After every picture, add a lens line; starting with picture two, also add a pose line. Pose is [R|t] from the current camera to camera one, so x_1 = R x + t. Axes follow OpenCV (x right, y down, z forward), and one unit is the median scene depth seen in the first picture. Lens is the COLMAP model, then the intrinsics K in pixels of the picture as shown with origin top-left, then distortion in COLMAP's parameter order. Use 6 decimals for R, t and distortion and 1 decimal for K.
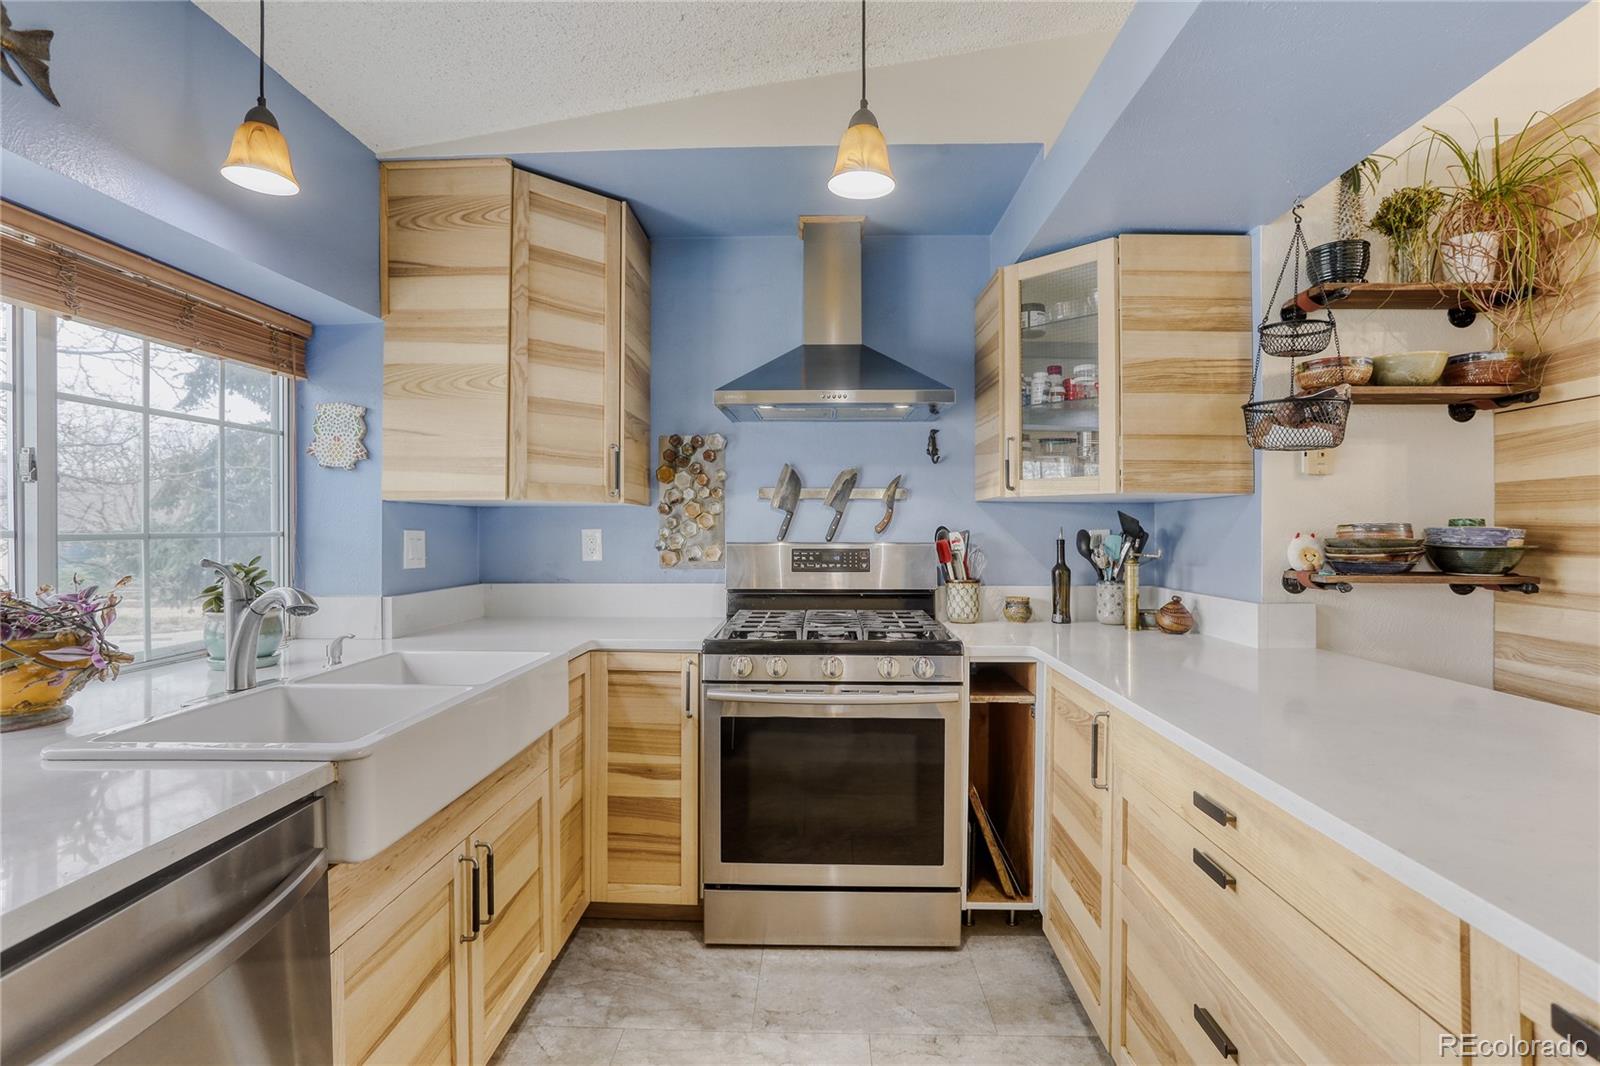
lens RADIAL K [[787.2, 0, 789.6], [0, 787.2, 530.0], [0, 0, 1]] dist [-0.066657, 0.043030]
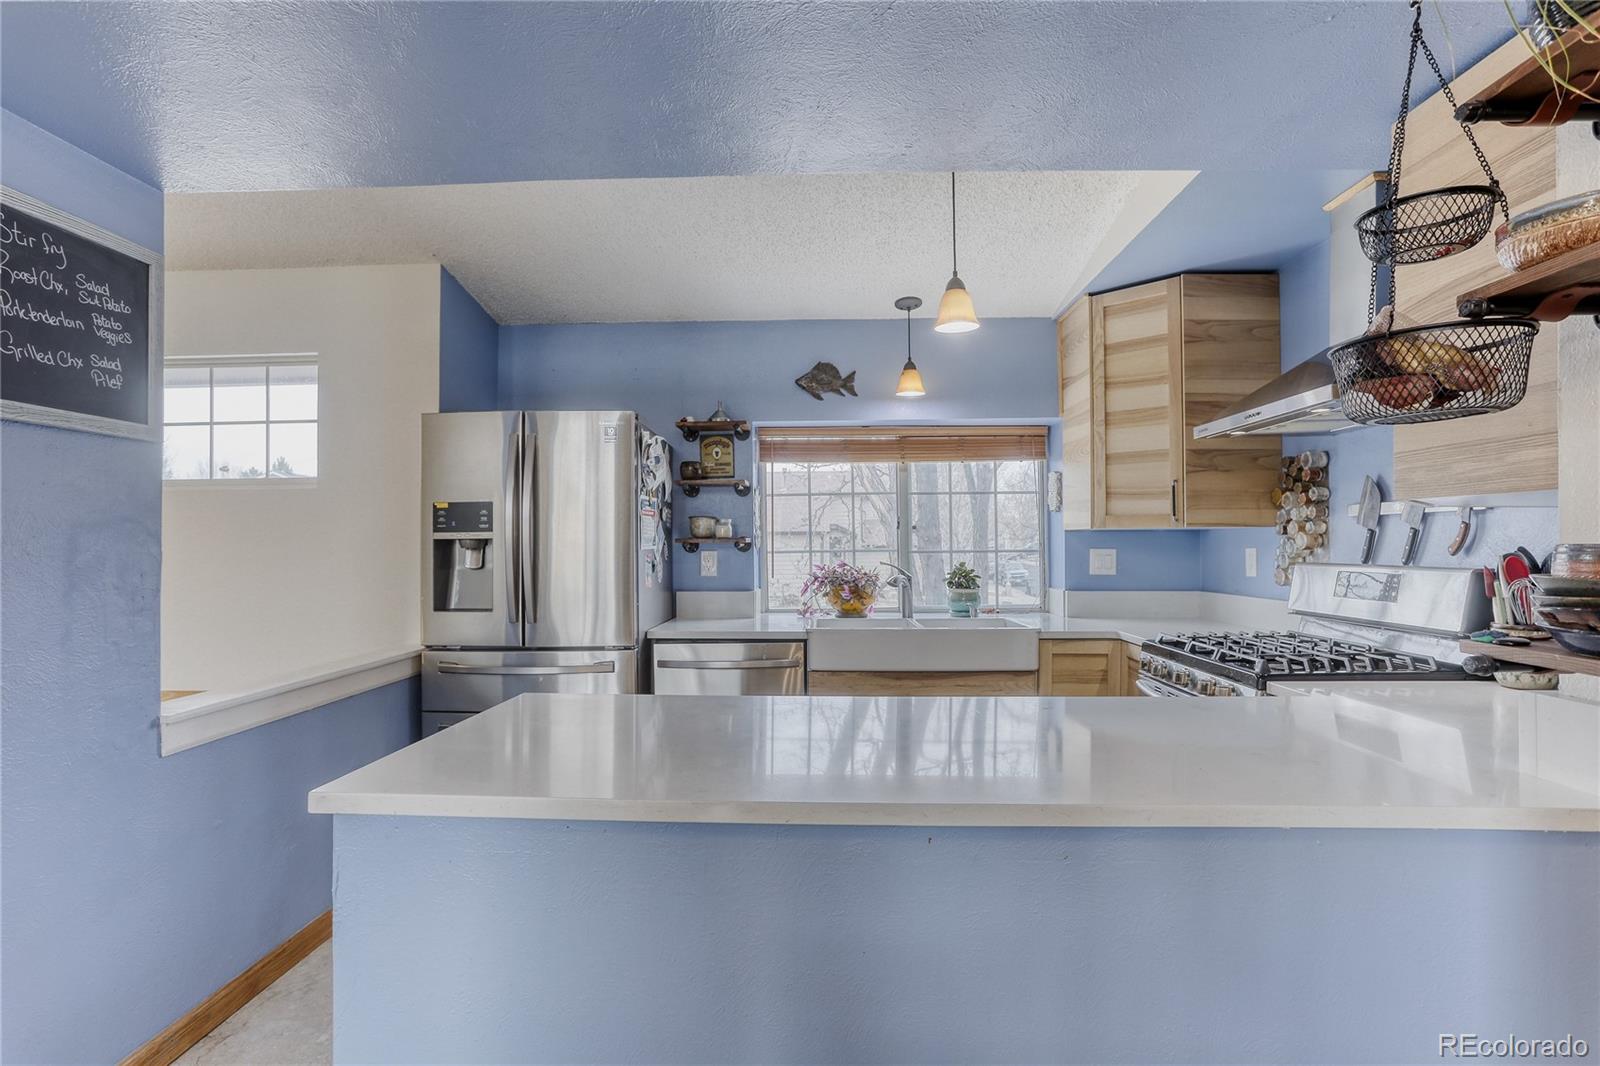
lens RADIAL K [[787.2, 0, 789.6], [0, 787.2, 530.0], [0, 0, 1]] dist [-0.066657, 0.043030]
pose [[0.009398, -0.021375, -0.999727, 1.280993], [0.002967, 0.999768, -0.021348, -0.008743], [0.999951, -0.002766, 0.009459, 0.514061]]
